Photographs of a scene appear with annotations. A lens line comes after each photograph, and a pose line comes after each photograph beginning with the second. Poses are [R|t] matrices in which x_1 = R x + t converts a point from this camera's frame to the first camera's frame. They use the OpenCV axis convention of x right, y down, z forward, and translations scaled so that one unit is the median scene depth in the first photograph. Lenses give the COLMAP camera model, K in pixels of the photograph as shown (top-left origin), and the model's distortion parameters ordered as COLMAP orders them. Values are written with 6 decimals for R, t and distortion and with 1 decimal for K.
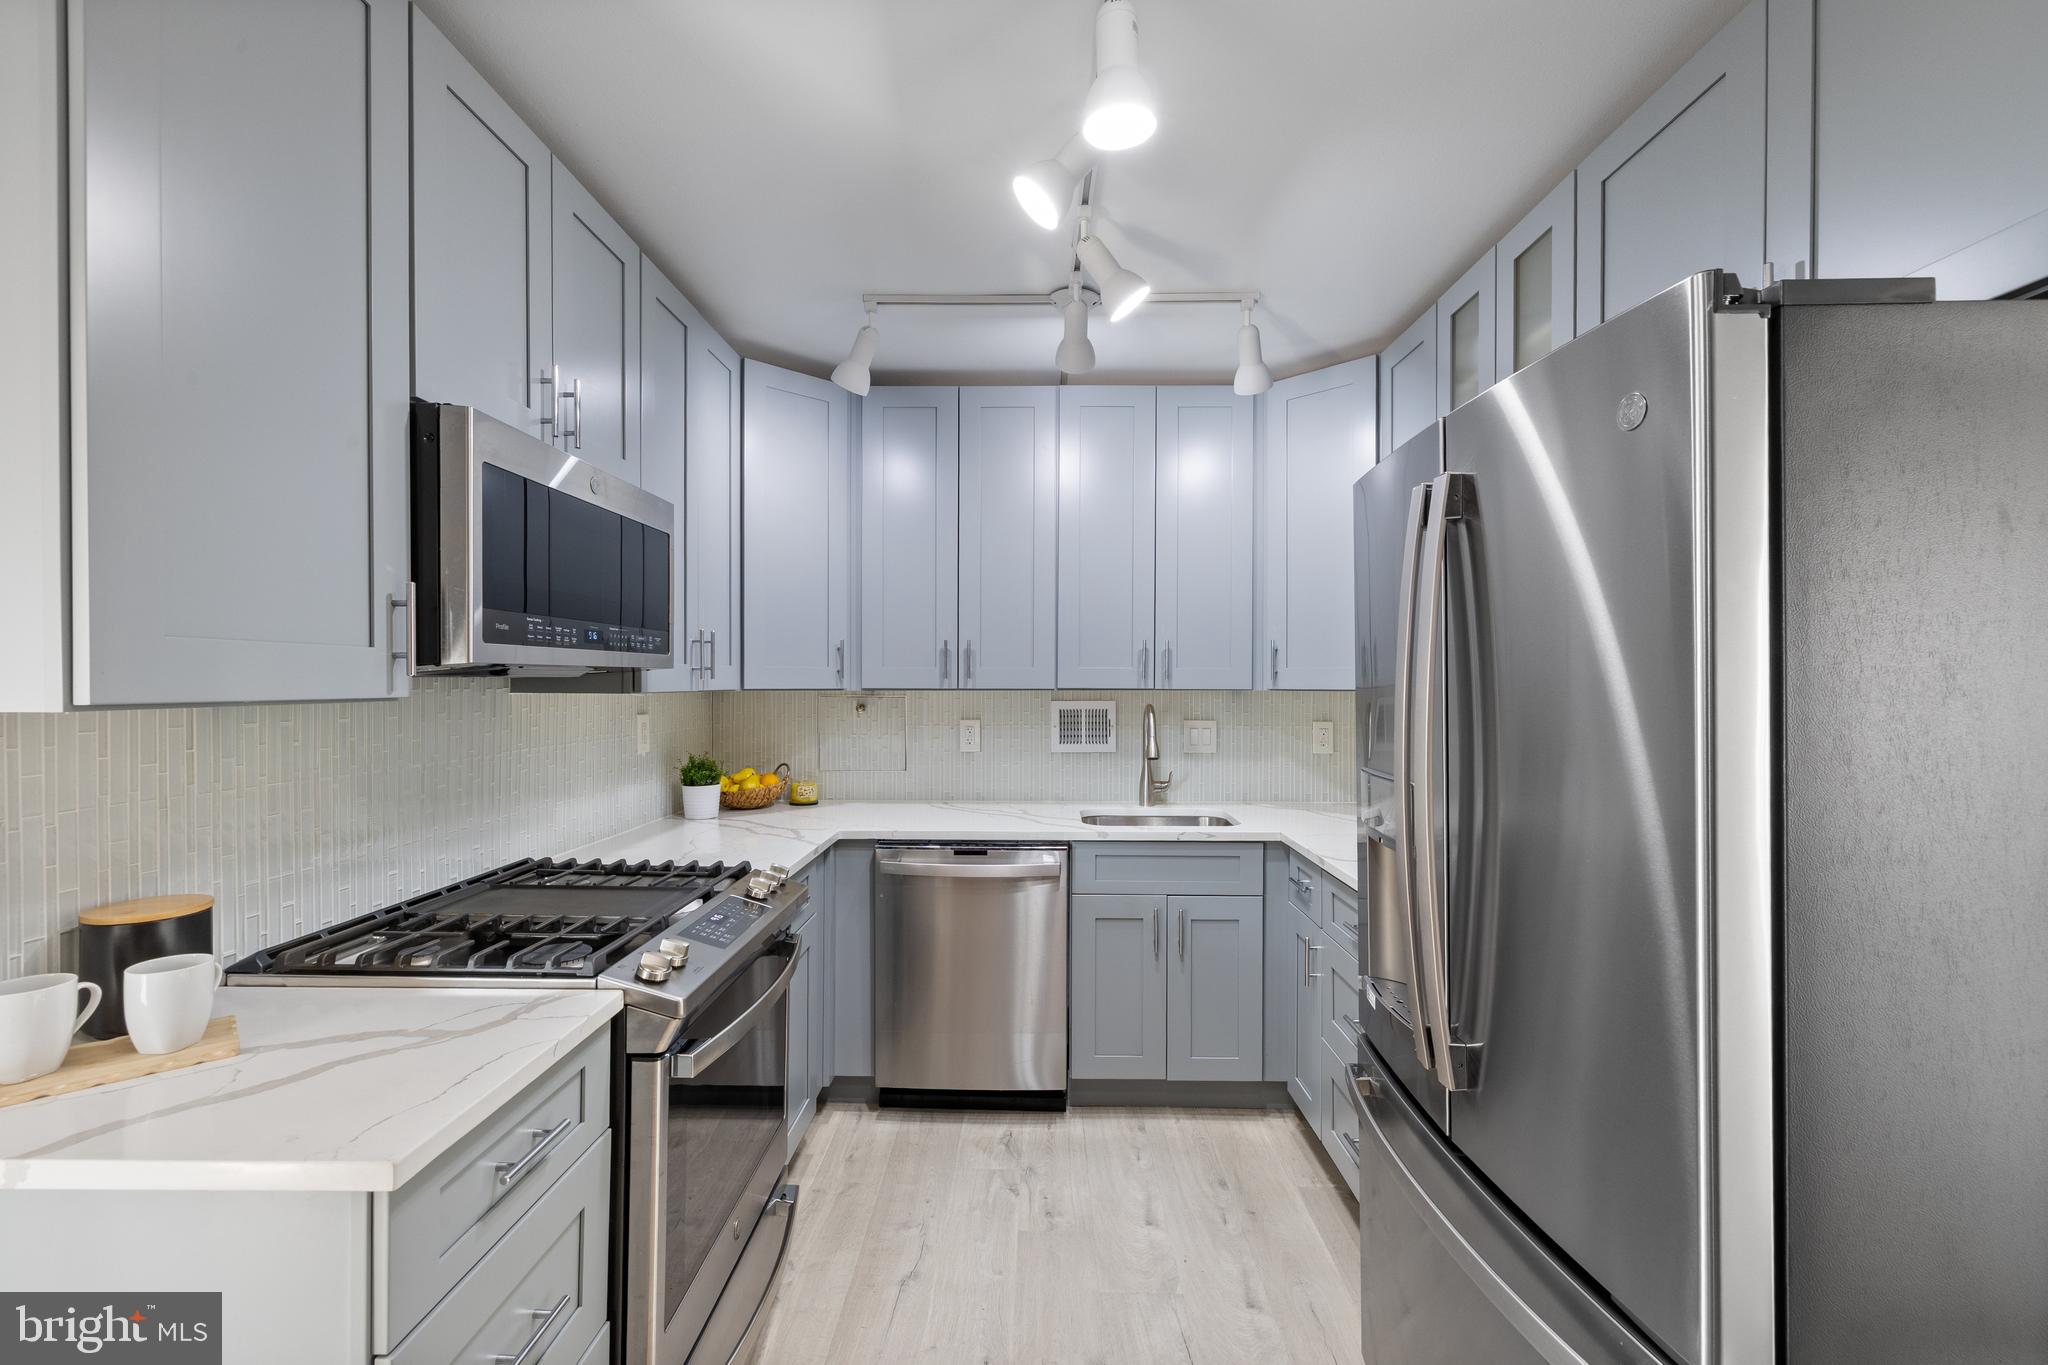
lens RADIAL K [[866.4, 0, 1022.0], [0, 866.4, 686.3], [0, 0, 1]] dist [0.002120, 0.000691]
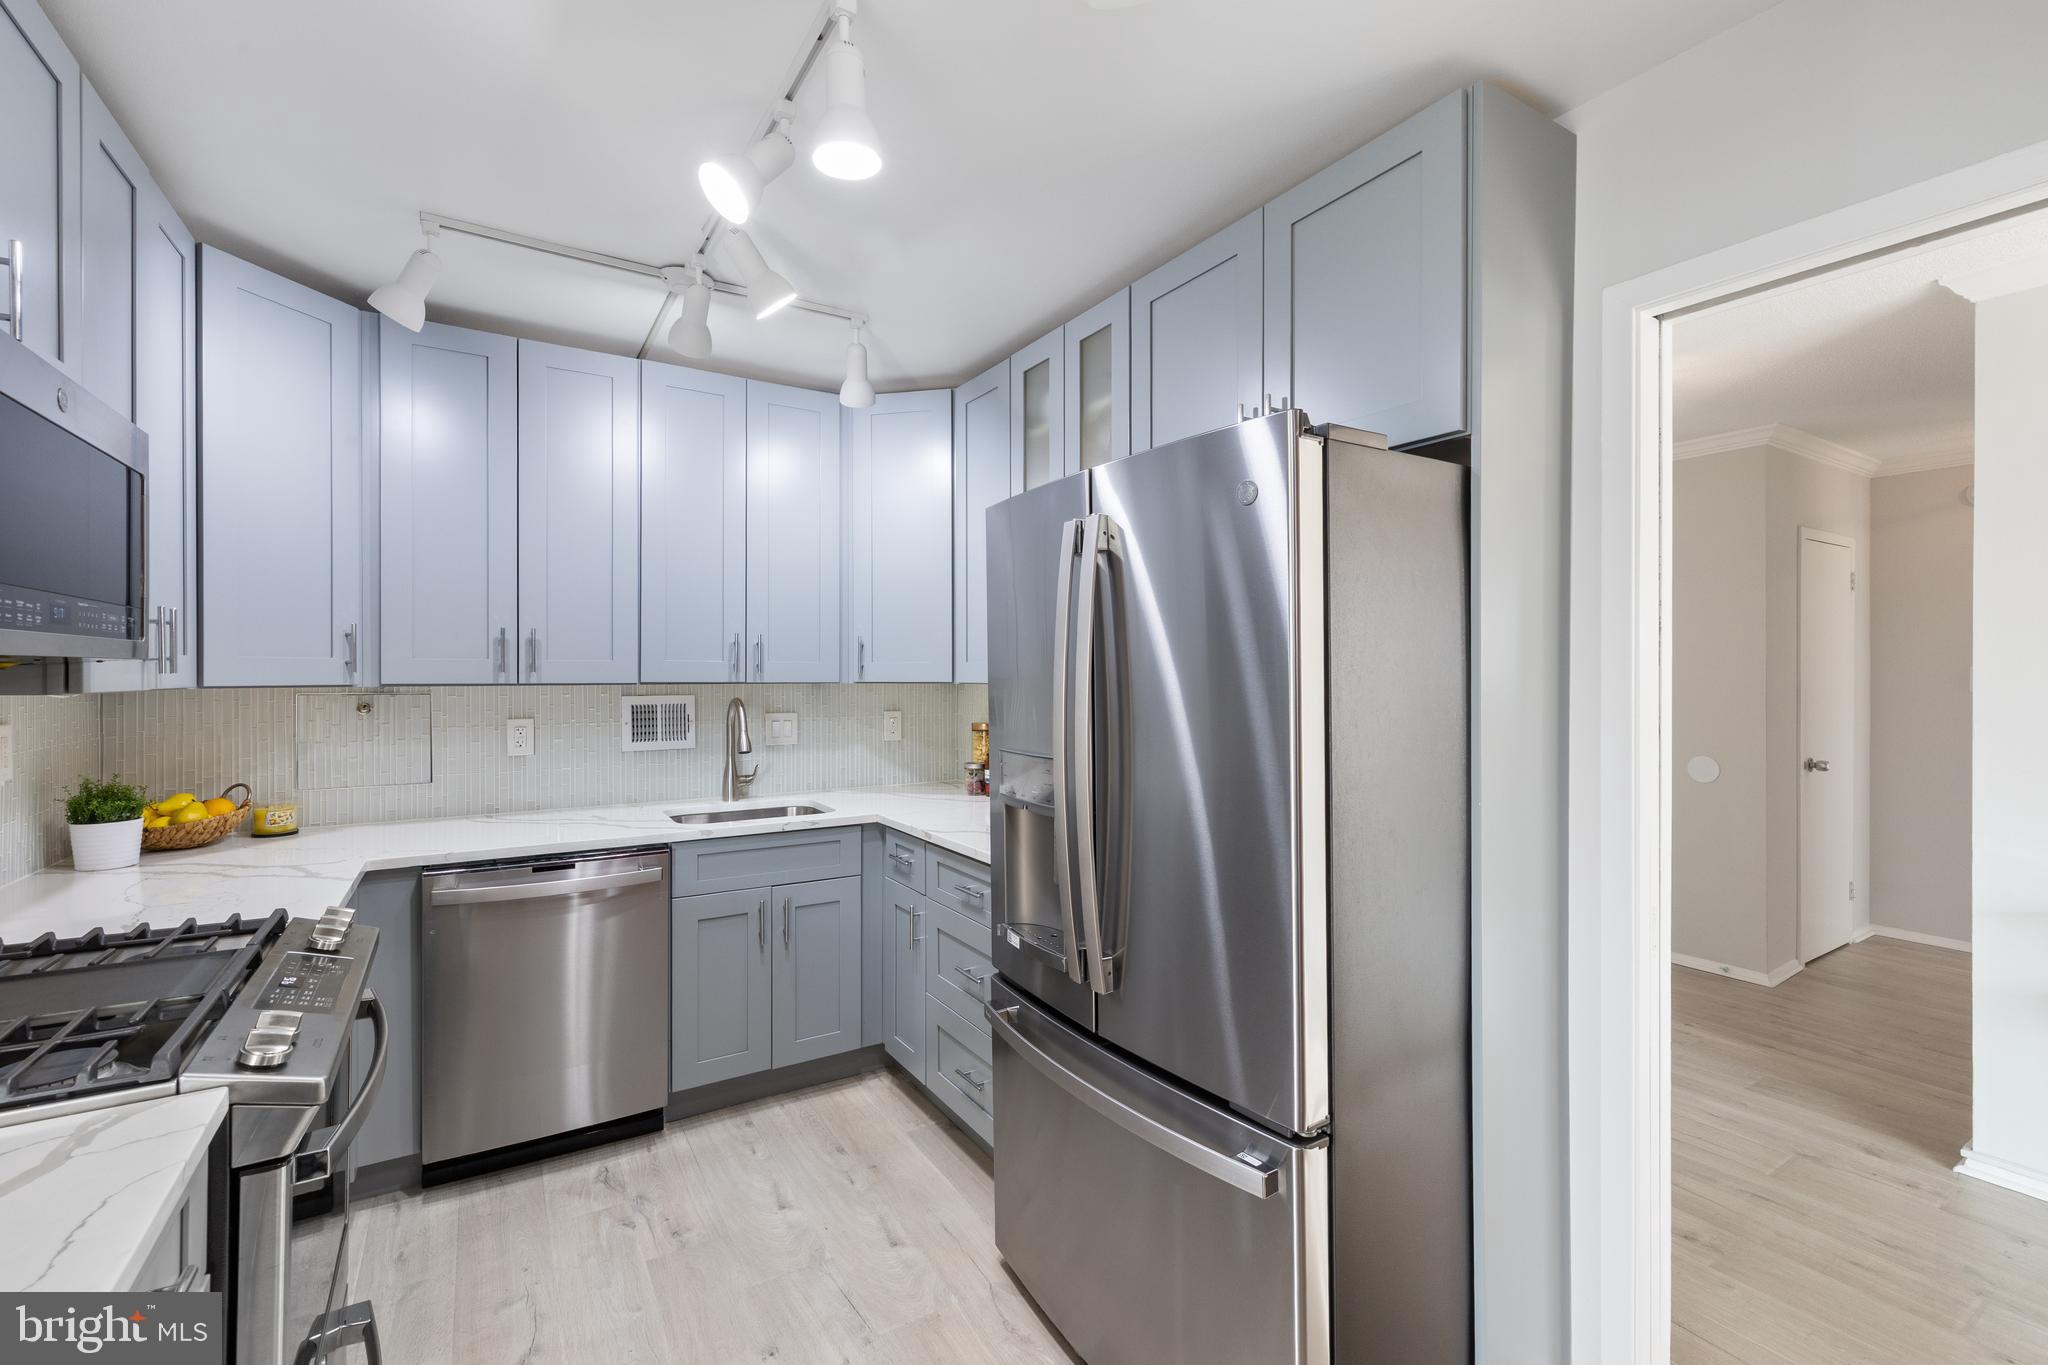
lens RADIAL K [[866.4, 0, 1012.5], [0, 866.4, 675.6], [0, 0, 1]] dist [0.002120, 0.000691]
pose [[0.843327, -0.002303, 0.537396, -0.149794], [0.003745, 0.999992, -0.001592, -0.002708], [-0.537388, 0.003355, 0.843329, -0.006161]]
